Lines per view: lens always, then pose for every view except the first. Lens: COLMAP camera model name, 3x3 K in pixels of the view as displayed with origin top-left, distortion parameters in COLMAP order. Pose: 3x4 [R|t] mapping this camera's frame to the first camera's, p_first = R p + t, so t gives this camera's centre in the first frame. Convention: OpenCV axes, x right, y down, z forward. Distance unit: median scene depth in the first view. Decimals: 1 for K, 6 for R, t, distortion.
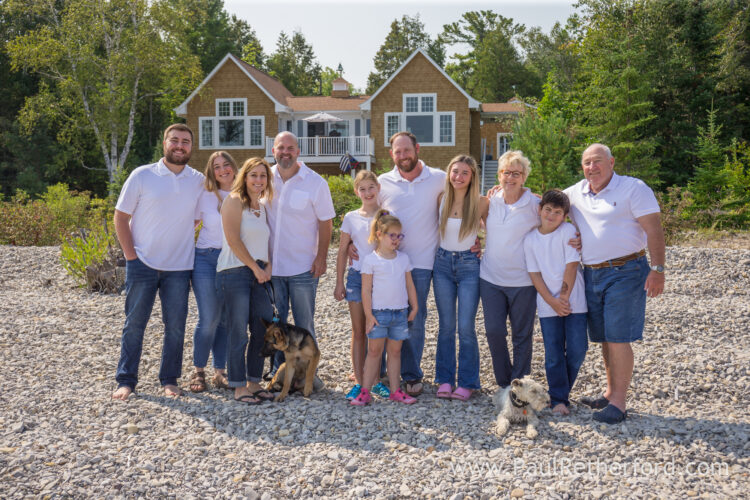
lens RADIAL K [[889.0, 0, 374.4], [0, 889.0, 250.0], [0, 0, 1]] dist [-0.007480, 0.000000]
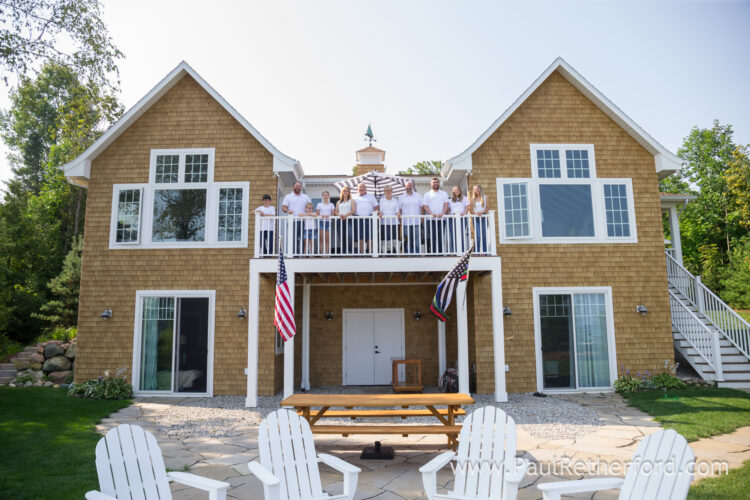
lens RADIAL K [[512.8, 0, 376.6], [0, 512.8, 249.8], [0, 0, 1]] dist [-0.046308, 0.004578]
pose [[0.986885, 0.014212, 0.160798, -0.102143], [0.017026, 0.981397, -0.191231, -0.060450], [-0.160525, 0.191461, 0.968284, 0.740937]]
